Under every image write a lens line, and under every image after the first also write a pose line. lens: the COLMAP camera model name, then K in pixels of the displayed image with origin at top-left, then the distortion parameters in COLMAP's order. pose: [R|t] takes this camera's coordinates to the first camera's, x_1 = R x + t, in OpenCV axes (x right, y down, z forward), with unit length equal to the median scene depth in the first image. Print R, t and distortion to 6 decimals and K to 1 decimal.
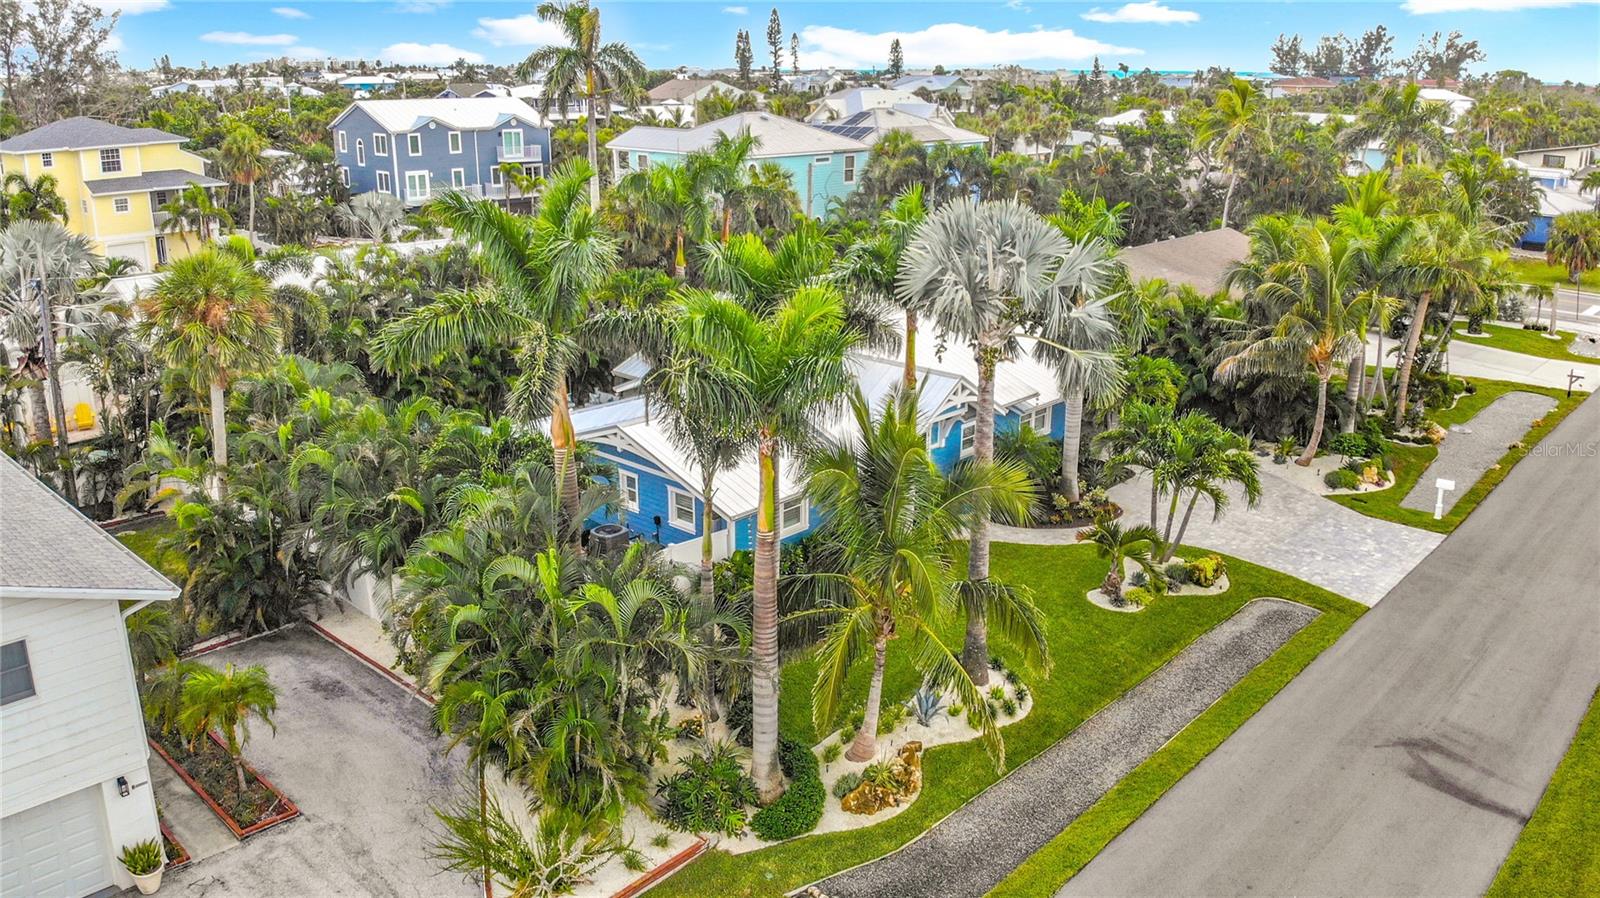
lens RADIAL K [[1189.7, 0, 799.9], [0, 1189.7, 458.7], [0, 0, 1]] dist [0.122310, -0.318037]
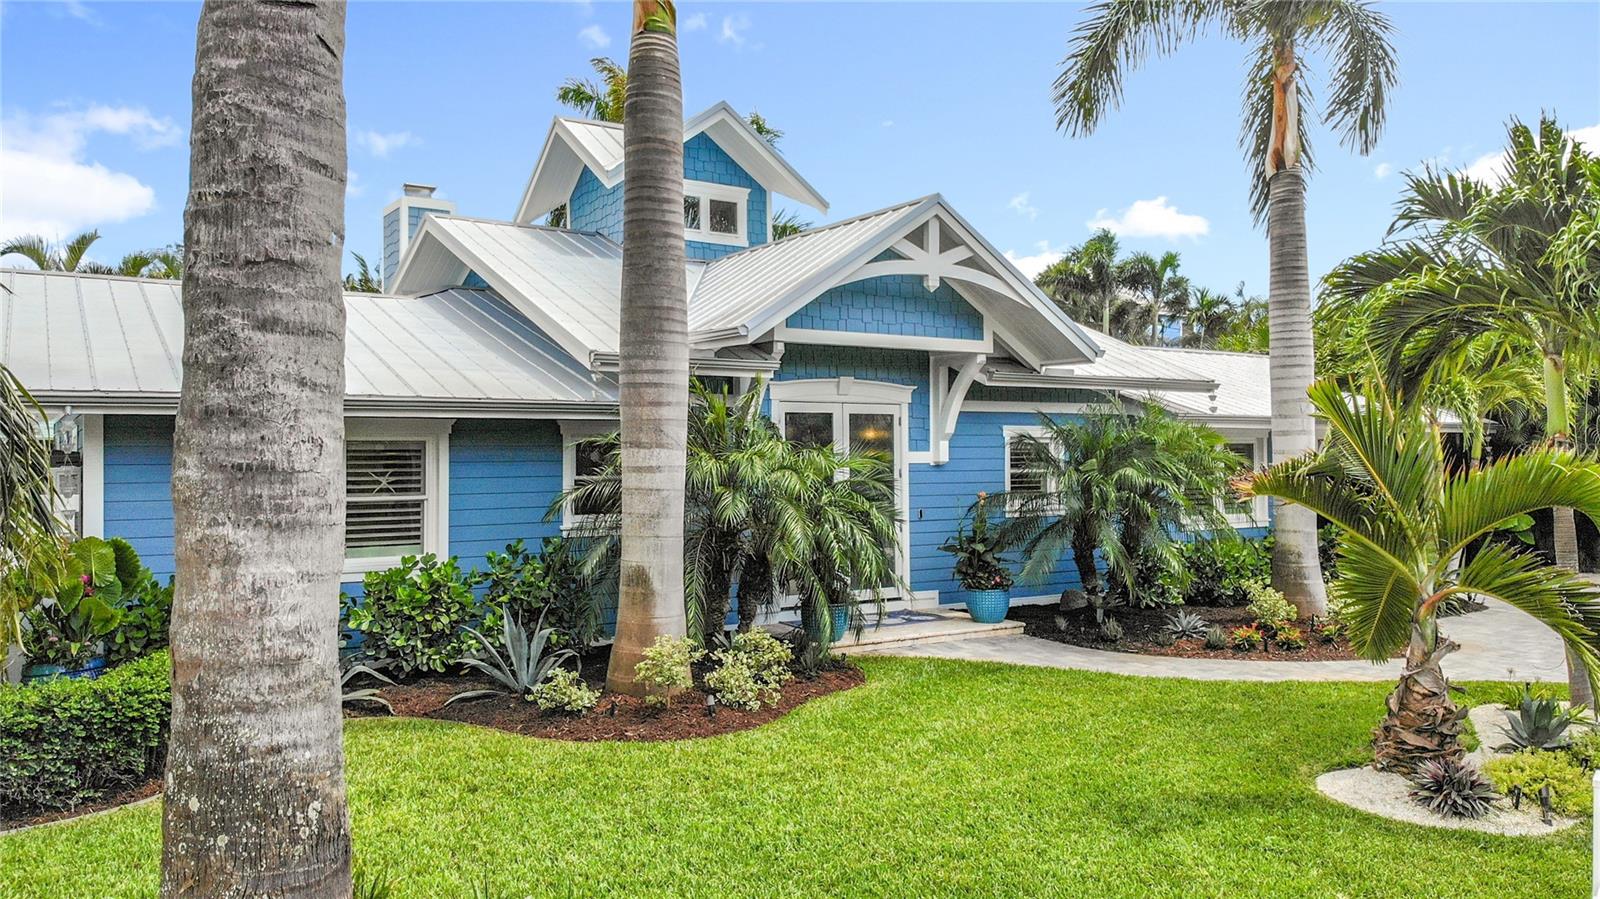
lens RADIAL K [[1182.2, 0, 800.0], [0, 1182.2, 449.5], [0, 0, 1]] dist [0.134124, -0.338826]
pose [[0.970688, -0.014370, -0.239913, 0.191610], [-0.063353, 0.947609, -0.313087, 0.128419], [0.231842, 0.319109, 0.918923, 0.714354]]
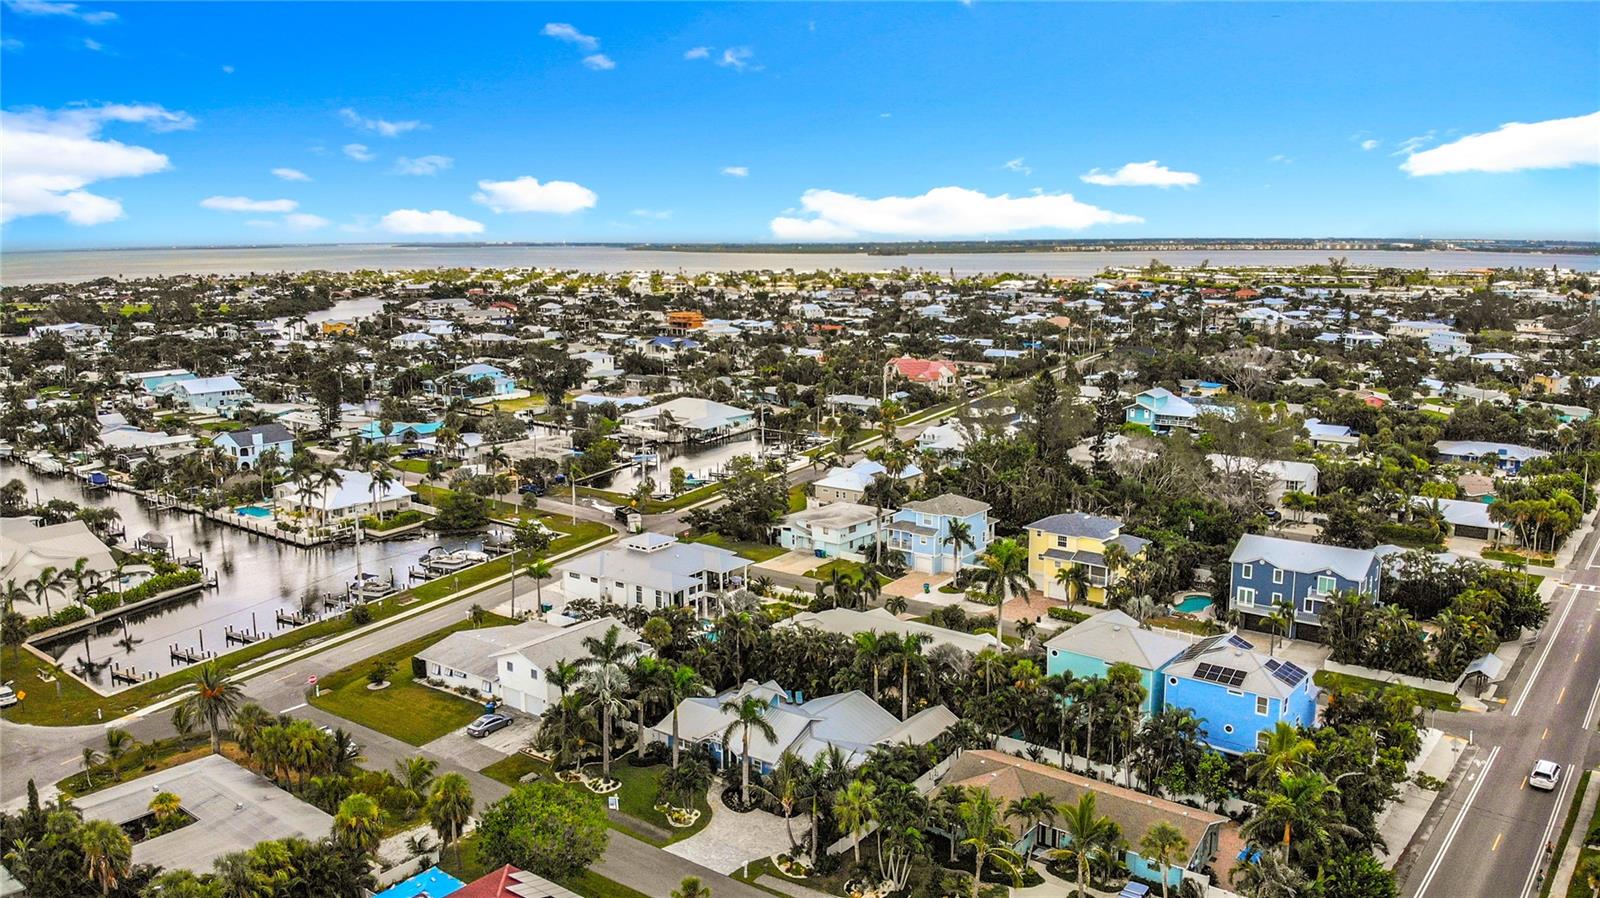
lens RADIAL K [[1214.1, 0, 798.9], [0, 1214.1, 435.5], [0, 0, 1]] dist [0.097372, -0.286764]
pose [[0.088124, 0.163405, -0.982615, 3.231088], [-0.300529, 0.944848, 0.130172, -1.308883], [0.949693, 0.283834, 0.132372, 0.609058]]
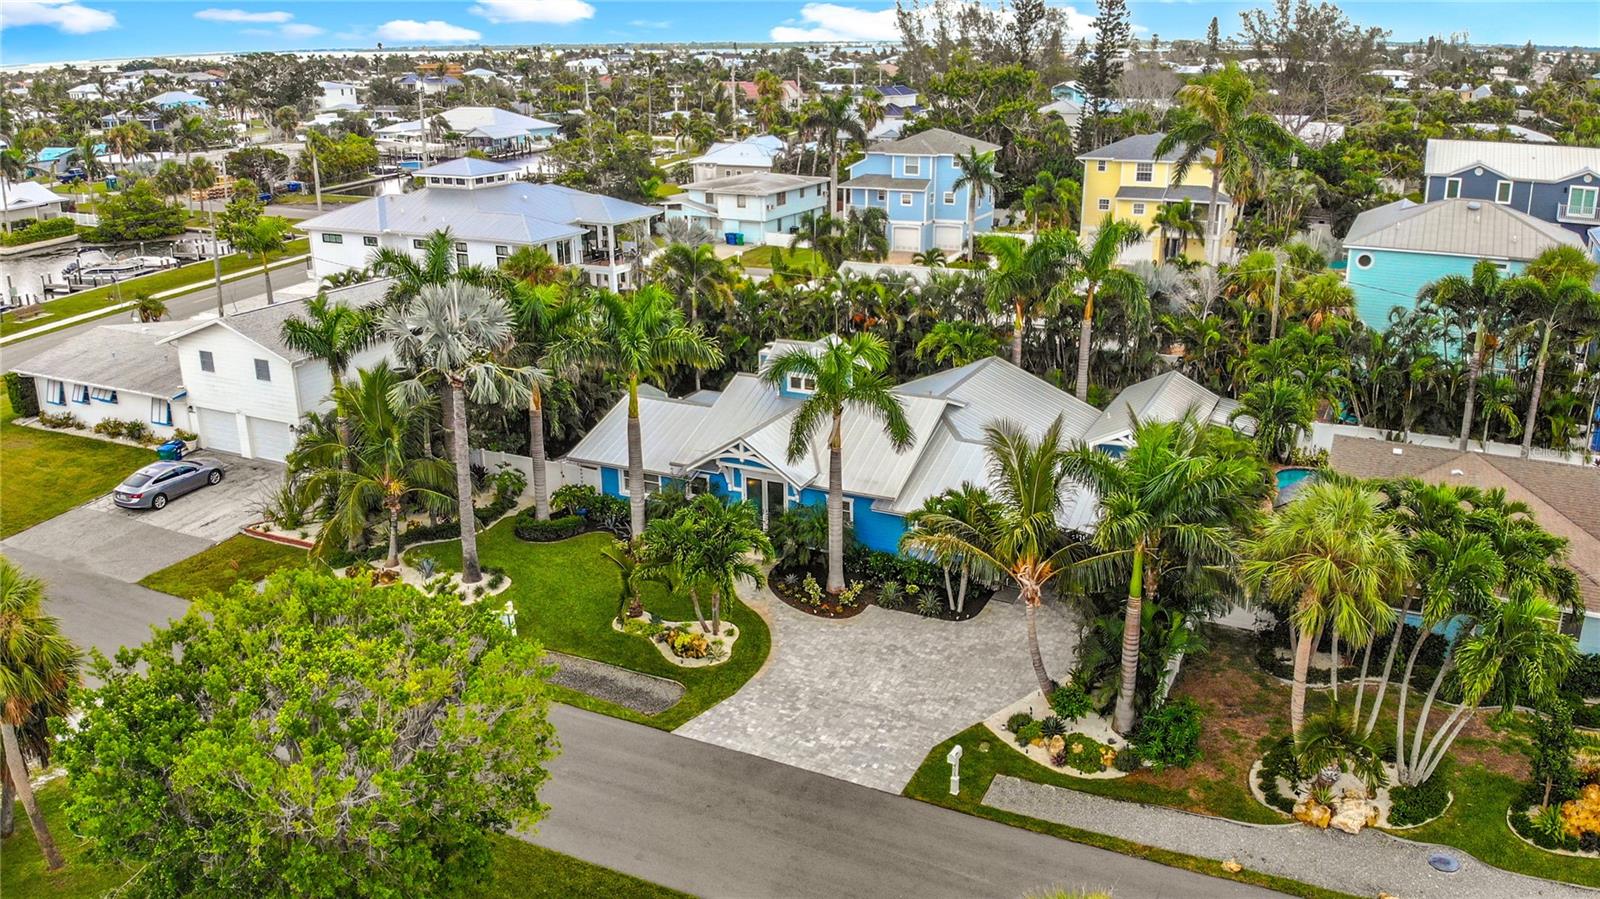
lens RADIAL K [[1214.1, 0, 798.9], [0, 1214.1, 436.0], [0, 0, 1]] dist [0.097372, -0.286764]
pose [[0.279109, 0.290178, -0.915366, 1.377602], [-0.287979, 0.934666, 0.208488, -0.369822], [0.916060, 0.205416, 0.344439, 0.654112]]
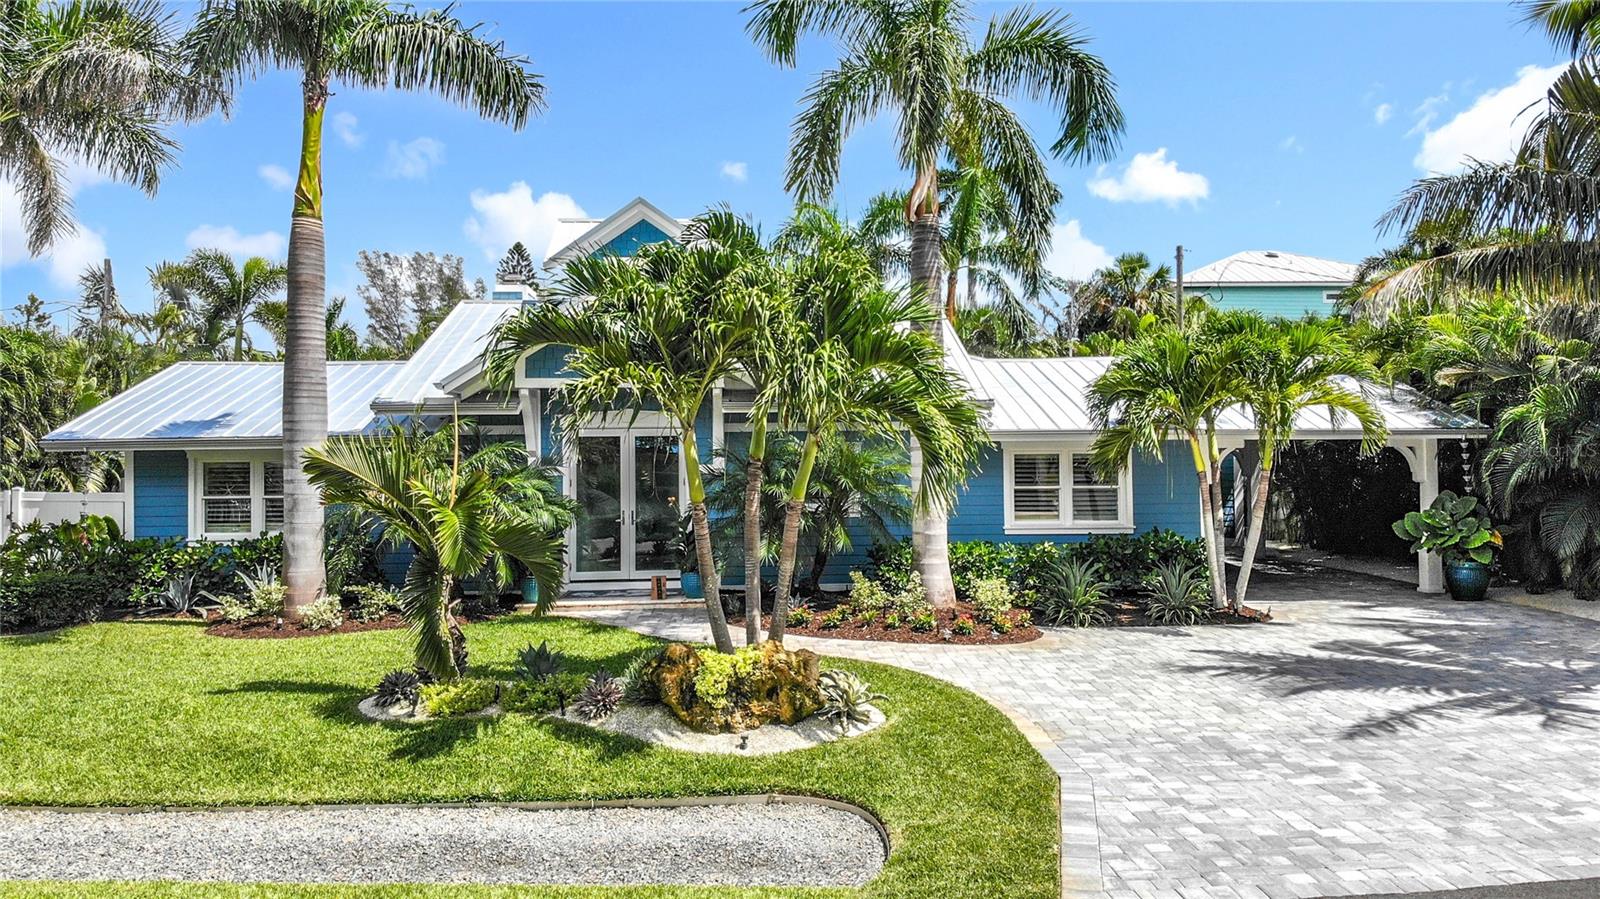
lens RADIAL K [[1194.1, 0, 800.6], [0, 1194.1, 436.3], [0, 0, 1]] dist [0.112296, -0.279817]
pose [[0.708329, -0.030046, -0.705242, 0.569518], [-0.206607, 0.946515, -0.247837, 0.105878], [0.674969, 0.321258, 0.664237, 0.782704]]
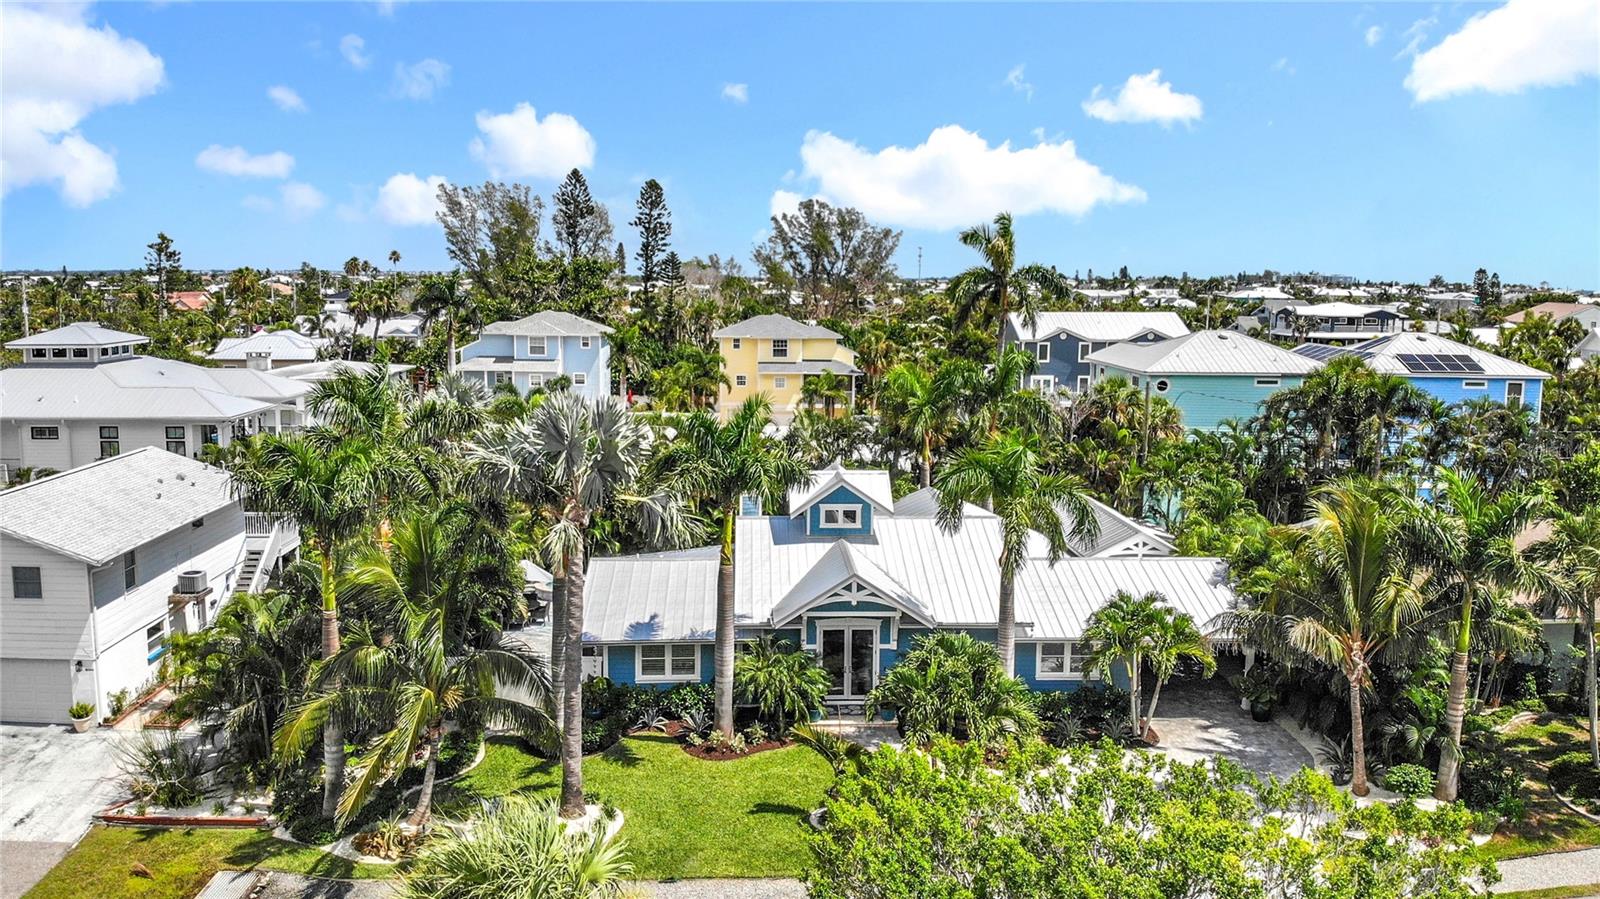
lens RADIAL K [[1214.1, 0, 798.9], [0, 1214.1, 436.0], [0, 0, 1]] dist [0.097372, -0.286764]
pose [[0.716016, 0.094020, -0.691724, 0.860519], [-0.223091, 0.969745, -0.099117, -0.074403], [0.661477, 0.225287, 0.715328, 0.199624]]
